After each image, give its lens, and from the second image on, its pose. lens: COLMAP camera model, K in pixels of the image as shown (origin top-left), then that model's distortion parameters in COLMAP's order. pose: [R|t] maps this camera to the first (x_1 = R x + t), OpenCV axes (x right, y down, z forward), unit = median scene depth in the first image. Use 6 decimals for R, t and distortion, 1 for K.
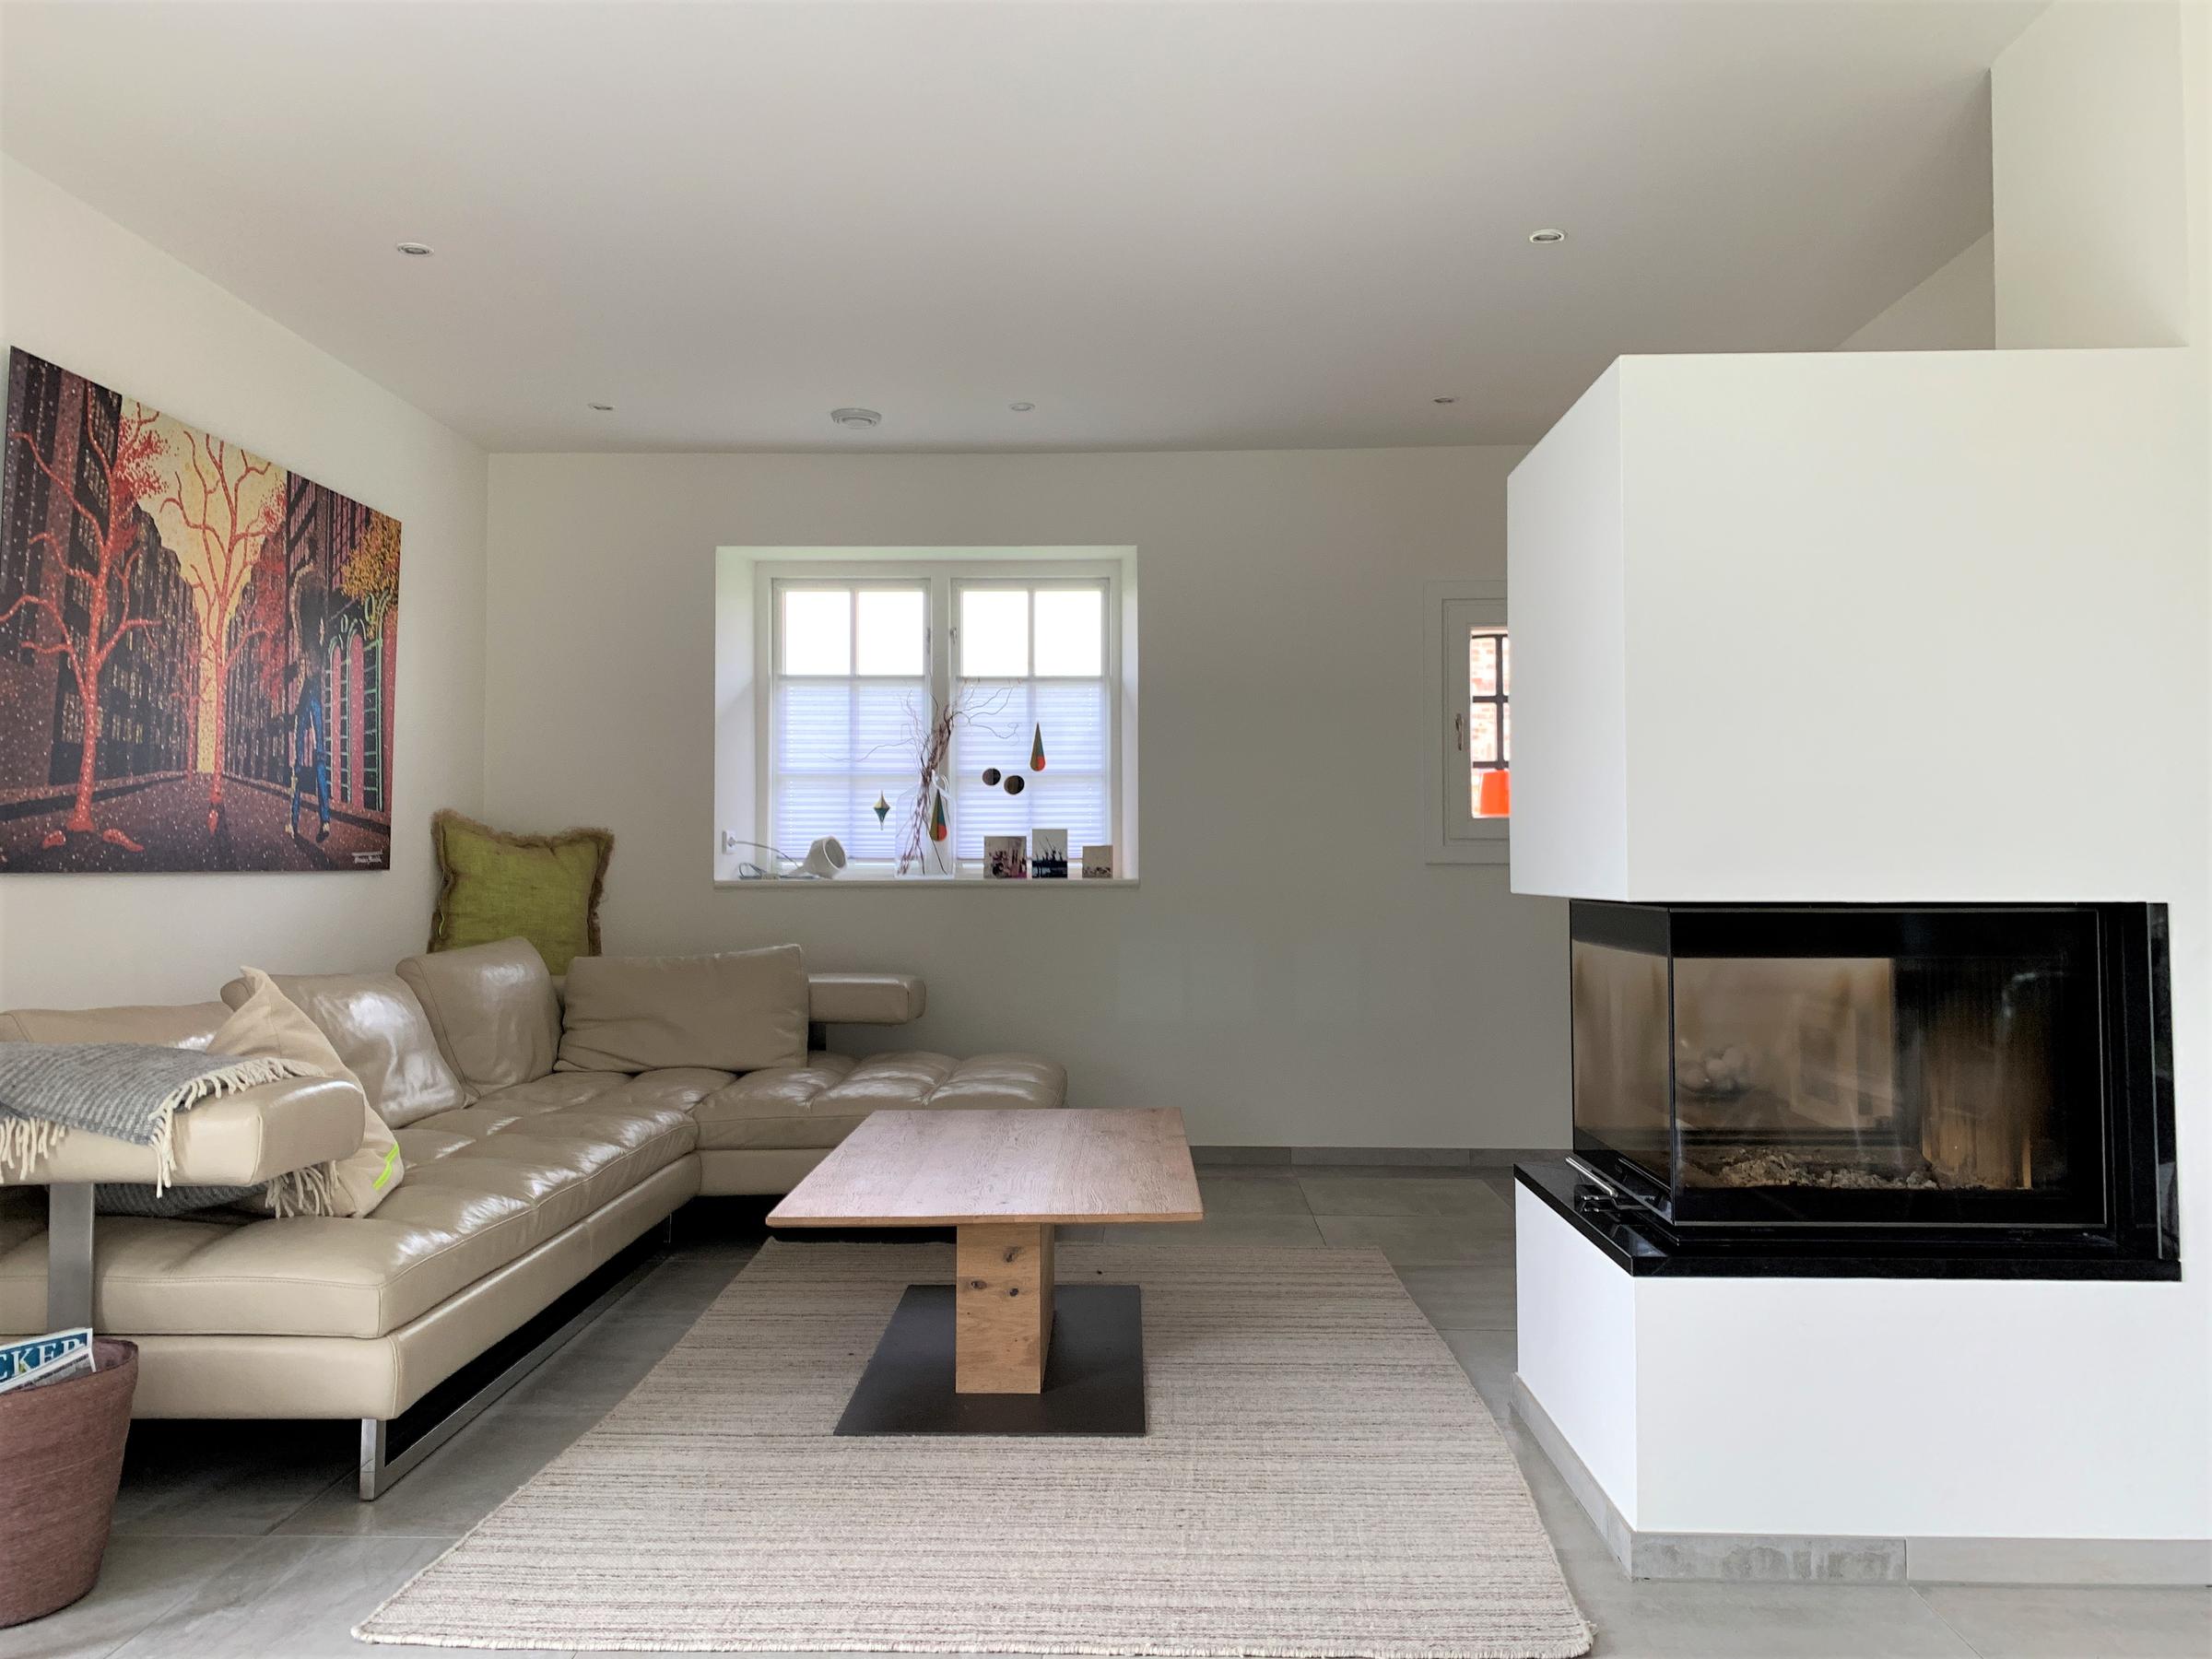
lens RADIAL K [[1726.6, 0, 1095.7], [0, 1726.6, 794.5], [0, 0, 1]] dist [0.016245, 0.009046]
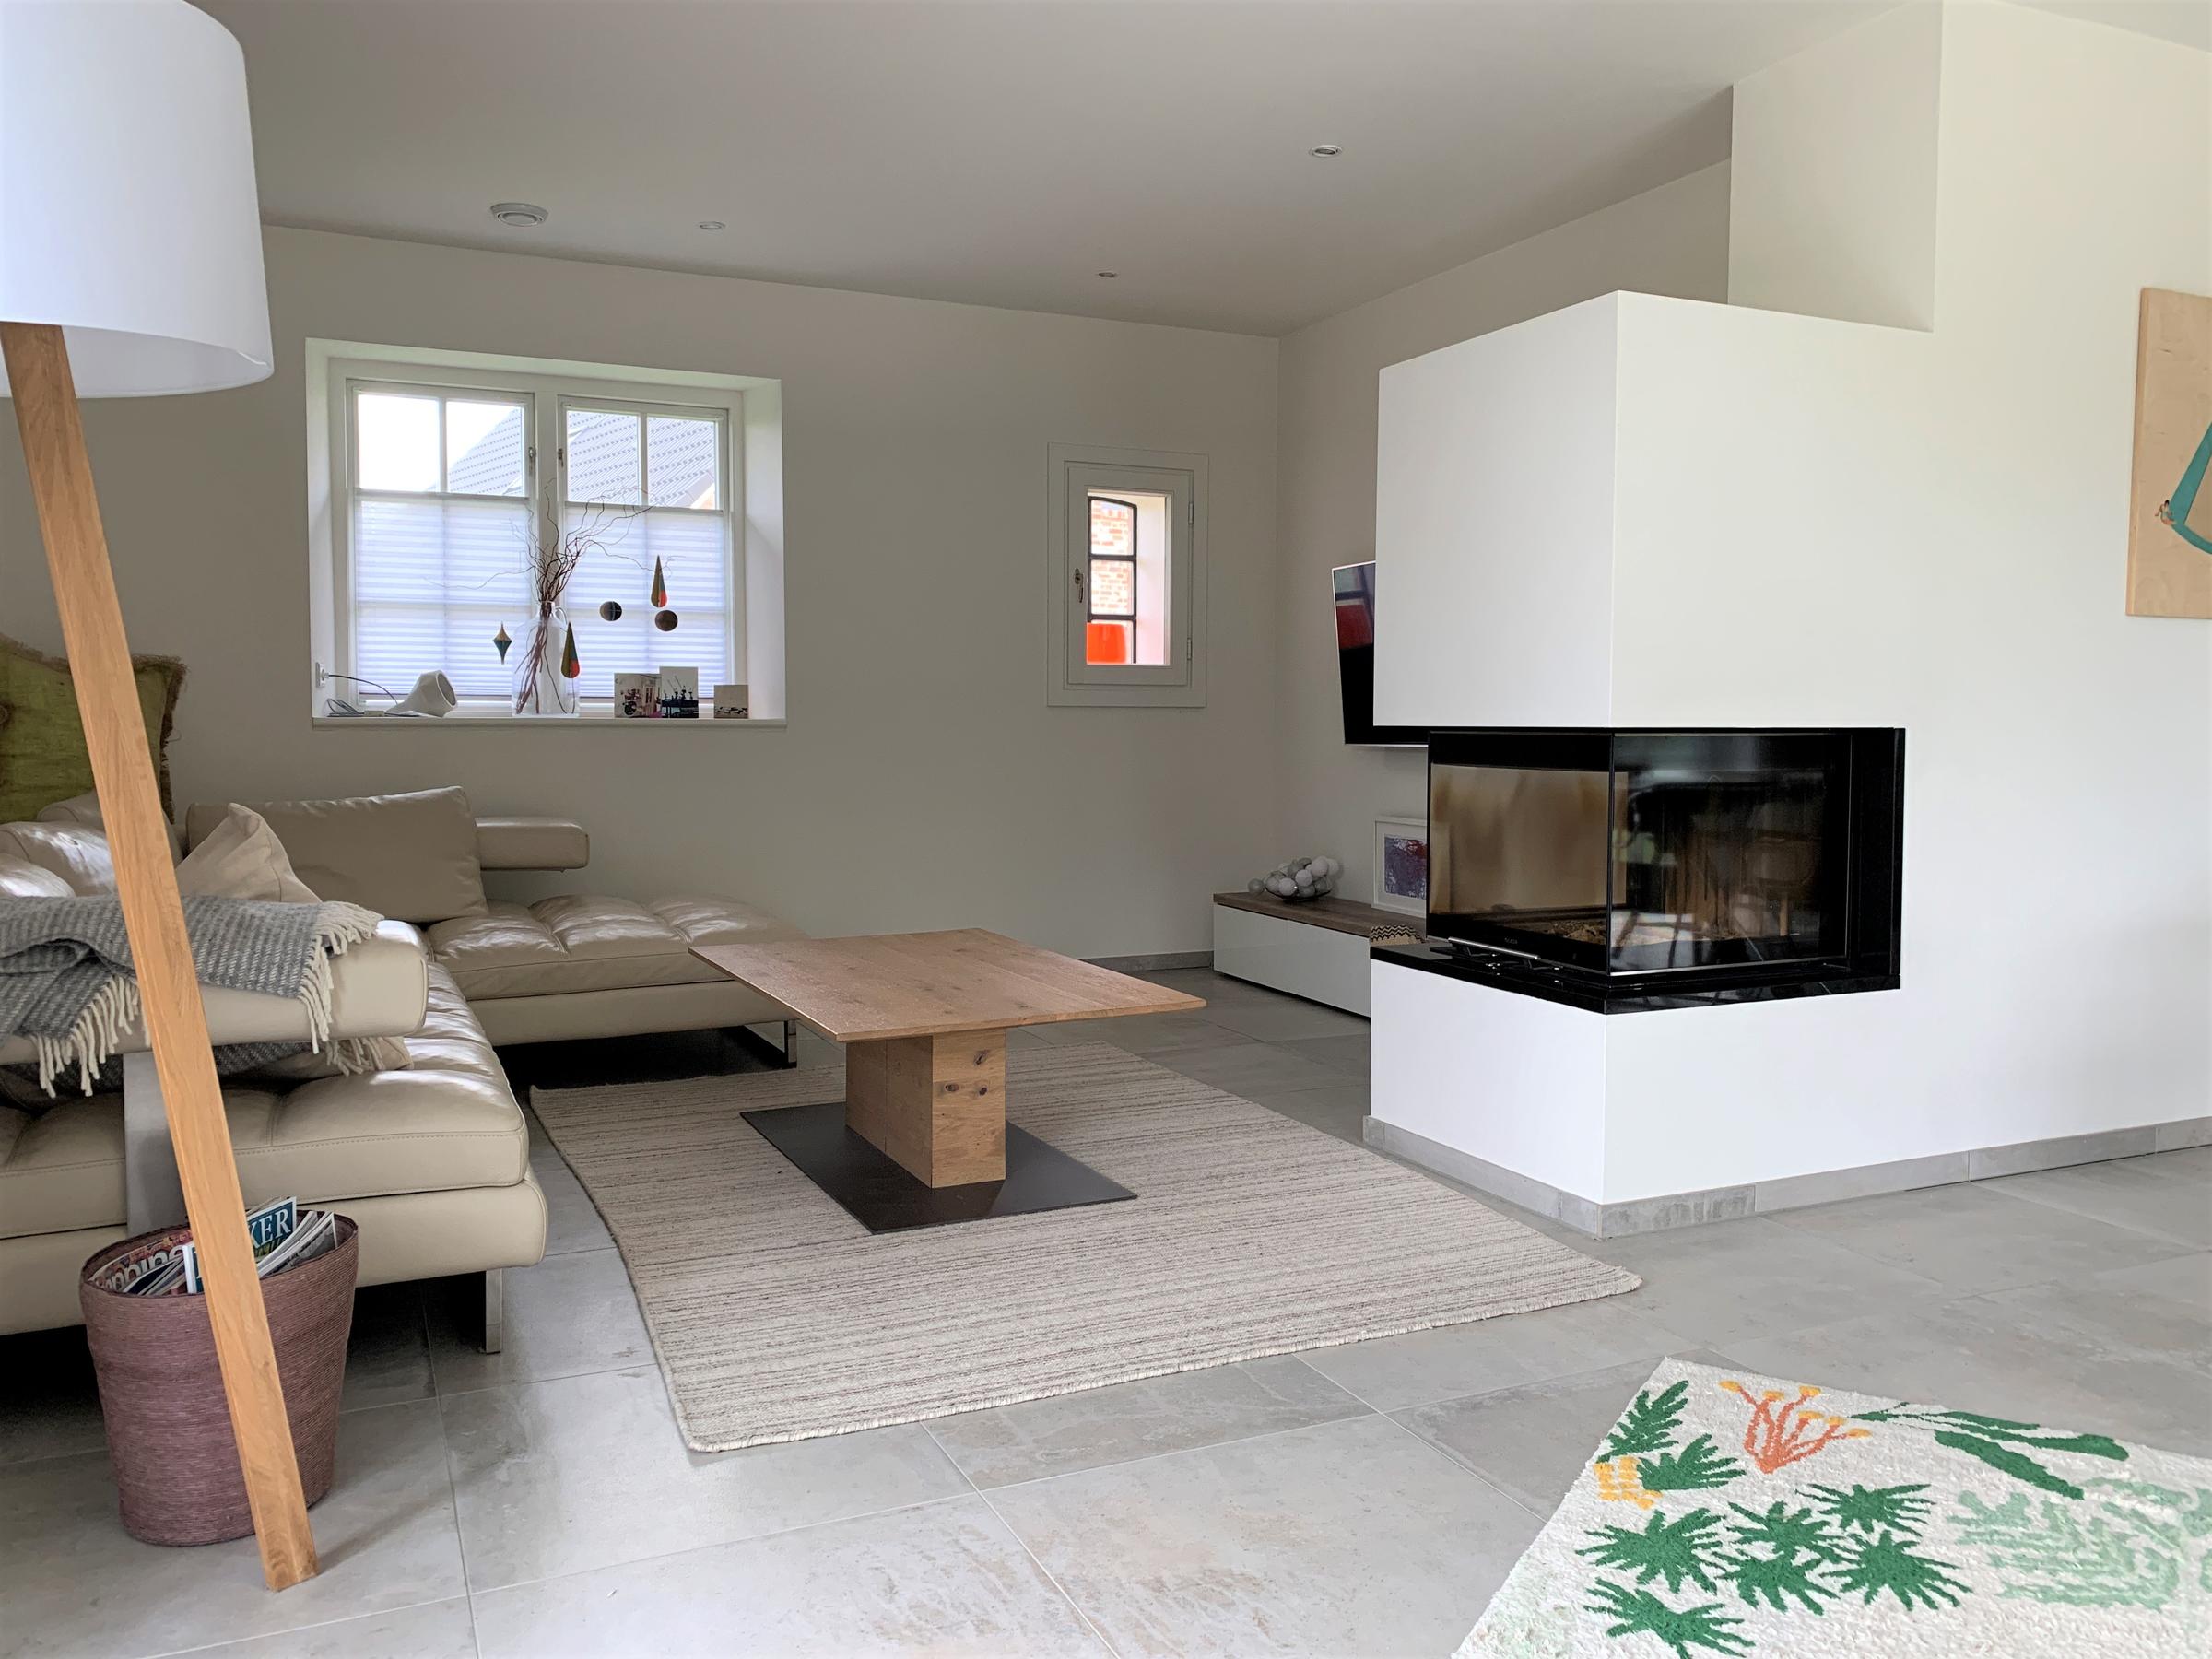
lens RADIAL K [[1698.6, 0, 1112.6], [0, 1698.6, 821.5], [0, 0, 1]] dist [0.132672, -0.263209]
pose [[0.892011, -0.022877, 0.451435, -0.474048], [-0.023386, 0.995045, 0.096633, 0.013617], [-0.451408, -0.096755, 0.887056, 0.028642]]
